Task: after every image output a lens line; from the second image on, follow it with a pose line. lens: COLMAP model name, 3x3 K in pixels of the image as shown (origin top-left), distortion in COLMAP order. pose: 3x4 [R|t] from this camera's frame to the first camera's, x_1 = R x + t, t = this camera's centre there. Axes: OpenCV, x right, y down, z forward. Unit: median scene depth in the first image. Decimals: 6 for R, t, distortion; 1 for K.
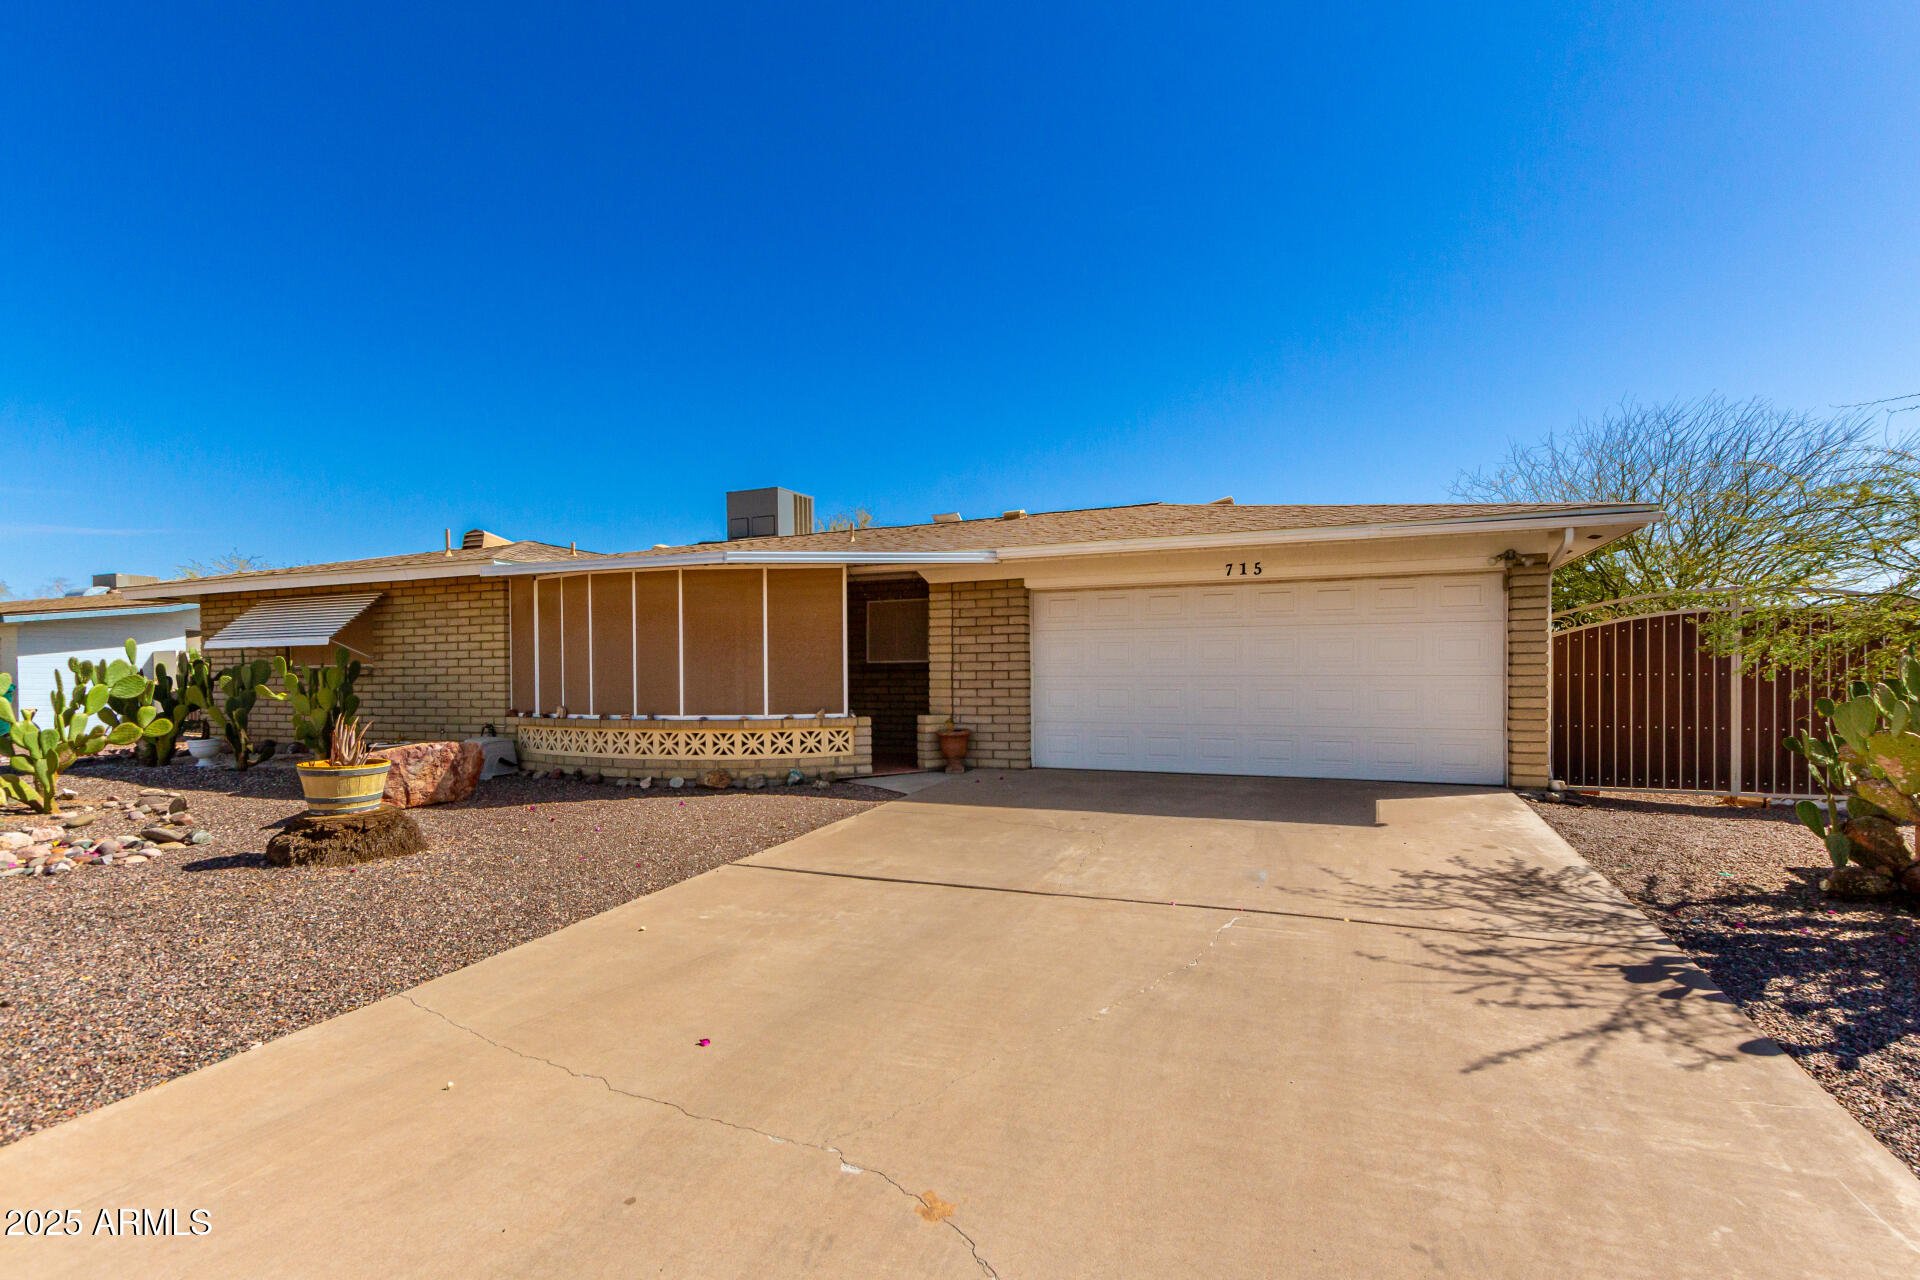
lens RADIAL K [[899.7, 0, 956.0], [0, 899.7, 659.0], [0, 0, 1]] dist [-0.000314, -0.000204]
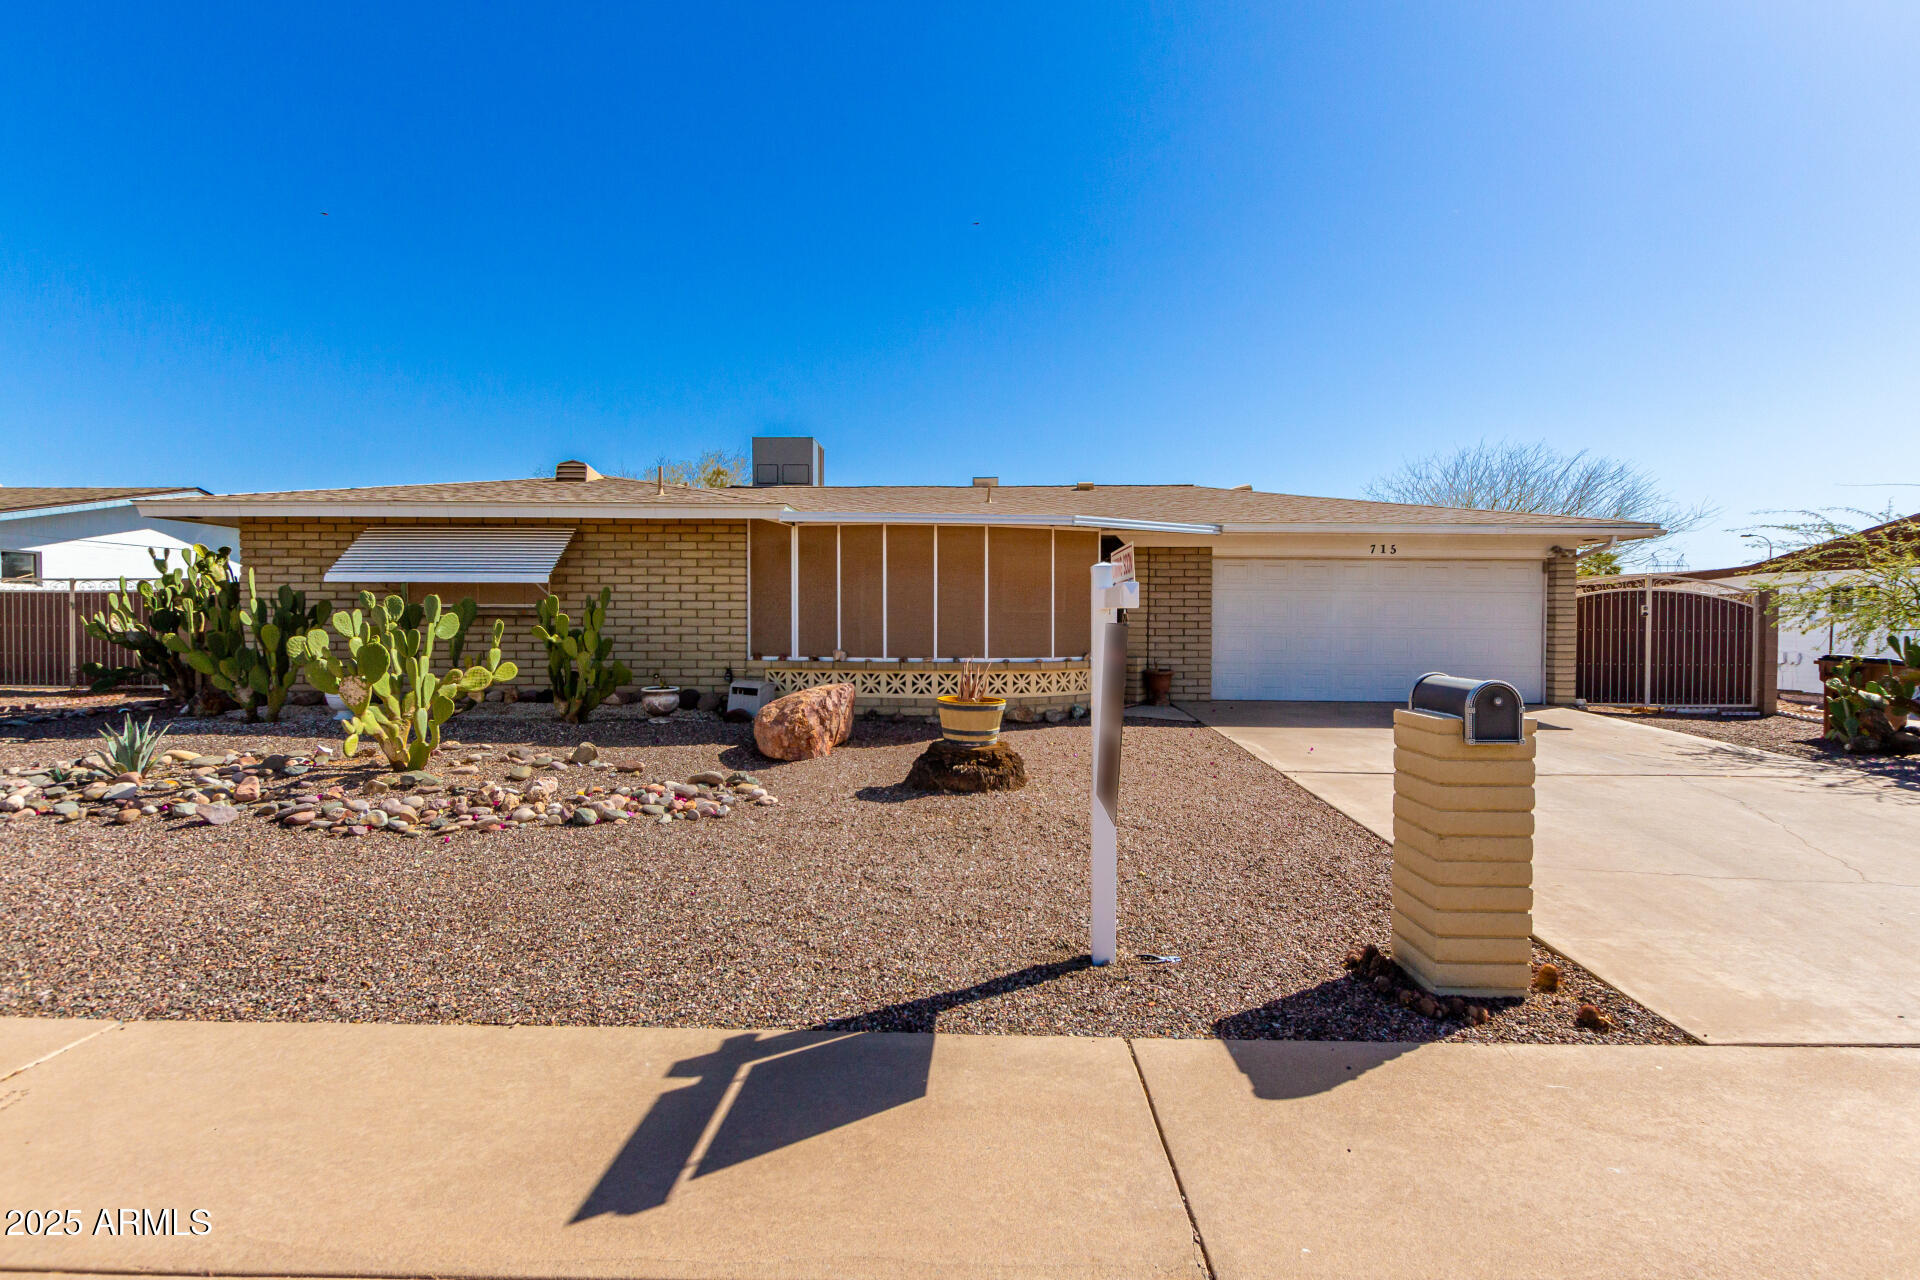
lens RADIAL K [[889.2, 0, 962.0], [0, 889.2, 610.3], [0, 0, 1]] dist [0.002334, -0.000733]
pose [[0.927546, 0.018103, 0.373271, -0.684792], [-0.019782, 0.999804, 0.000666, 0.003365], [-0.373186, -0.008002, 0.927722, -0.005753]]
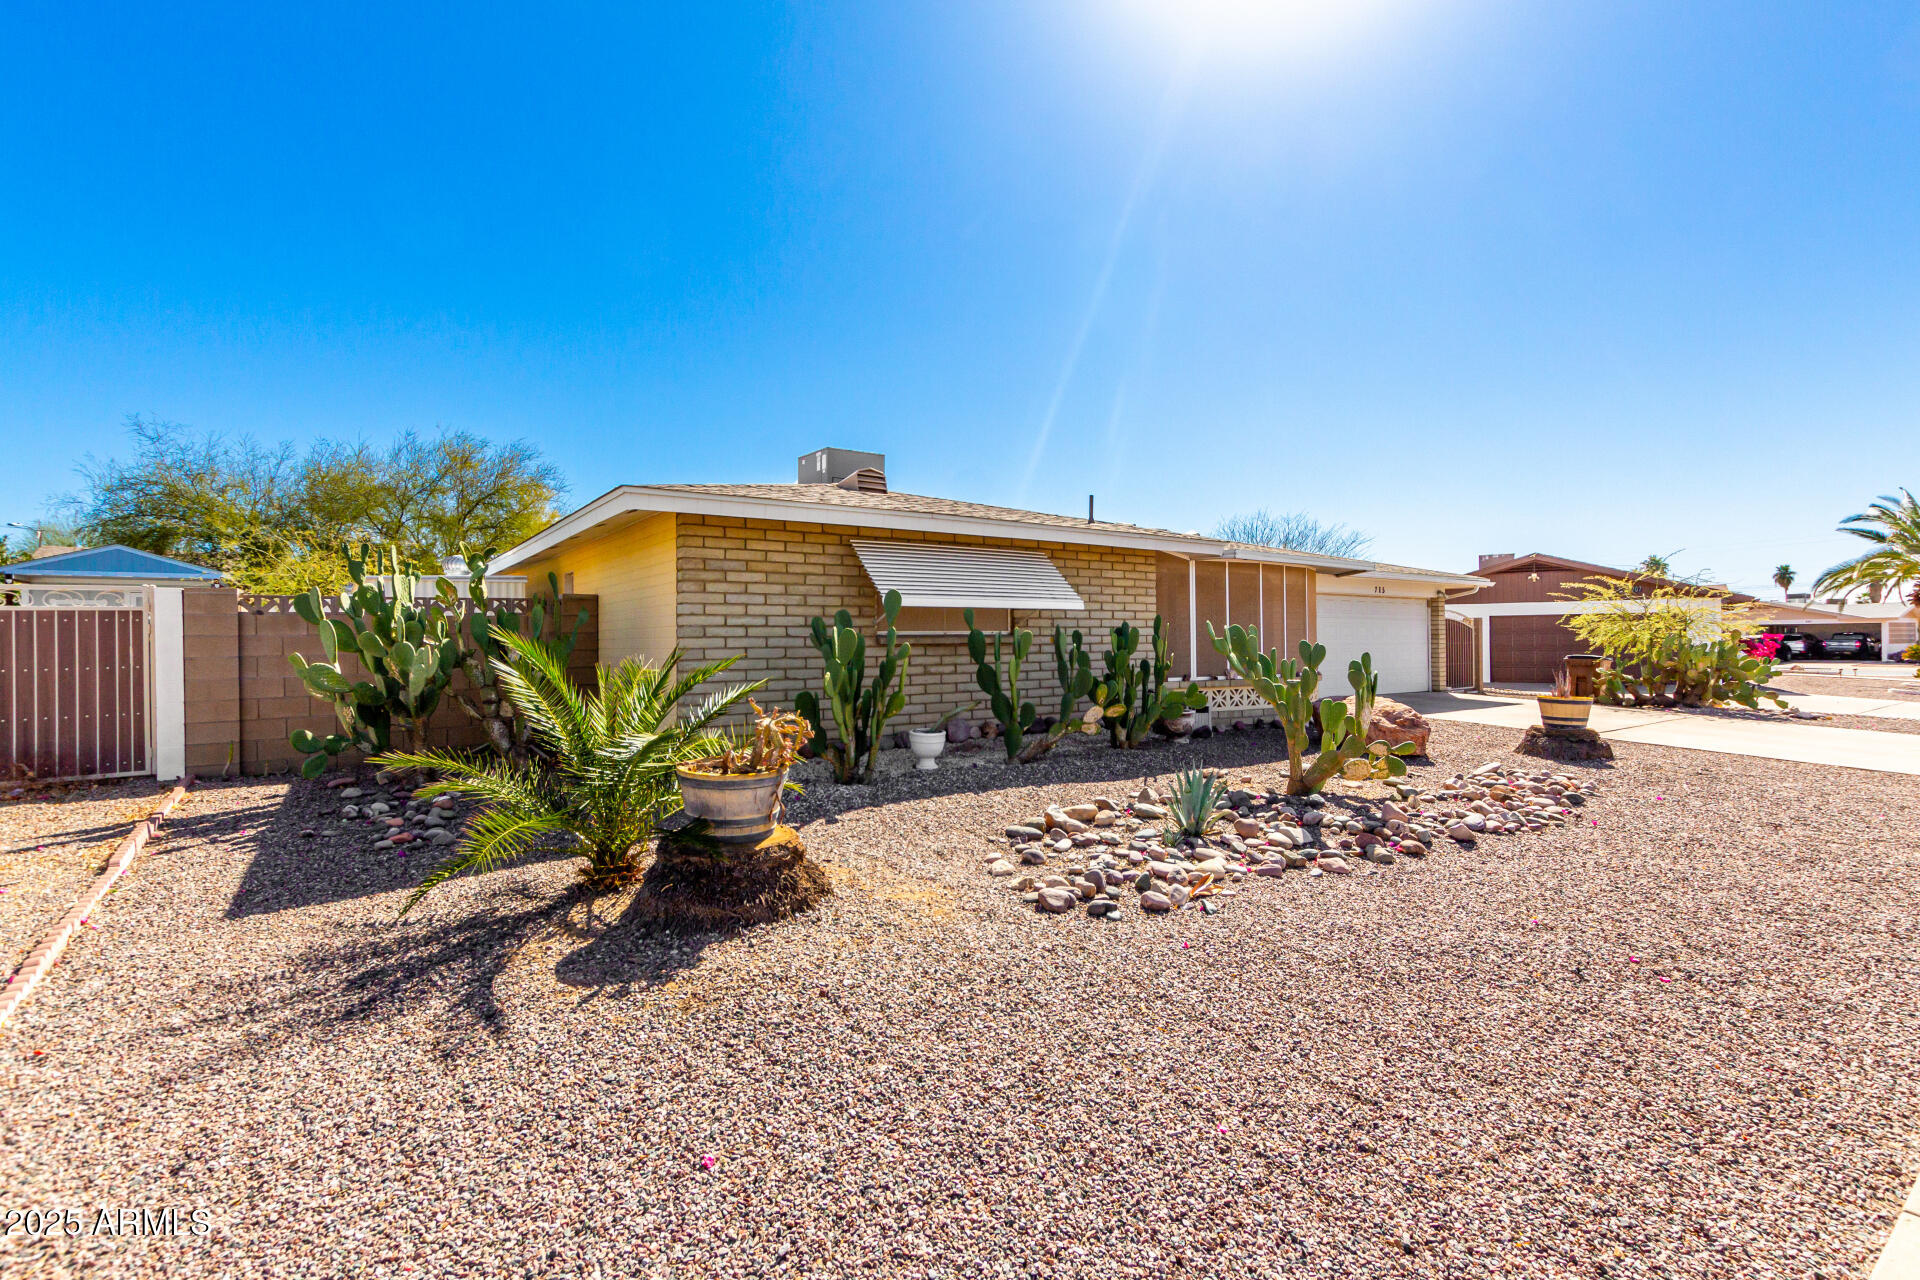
lens RADIAL K [[889.2, 0, 962.0], [0, 889.2, 610.3], [0, 0, 1]] dist [0.002334, -0.000733]
pose [[0.522057, 0.030041, 0.852381, -1.620726], [-0.017431, 0.999547, -0.024552, 0.008723], [-0.852733, -0.002040, 0.522344, 0.679211]]
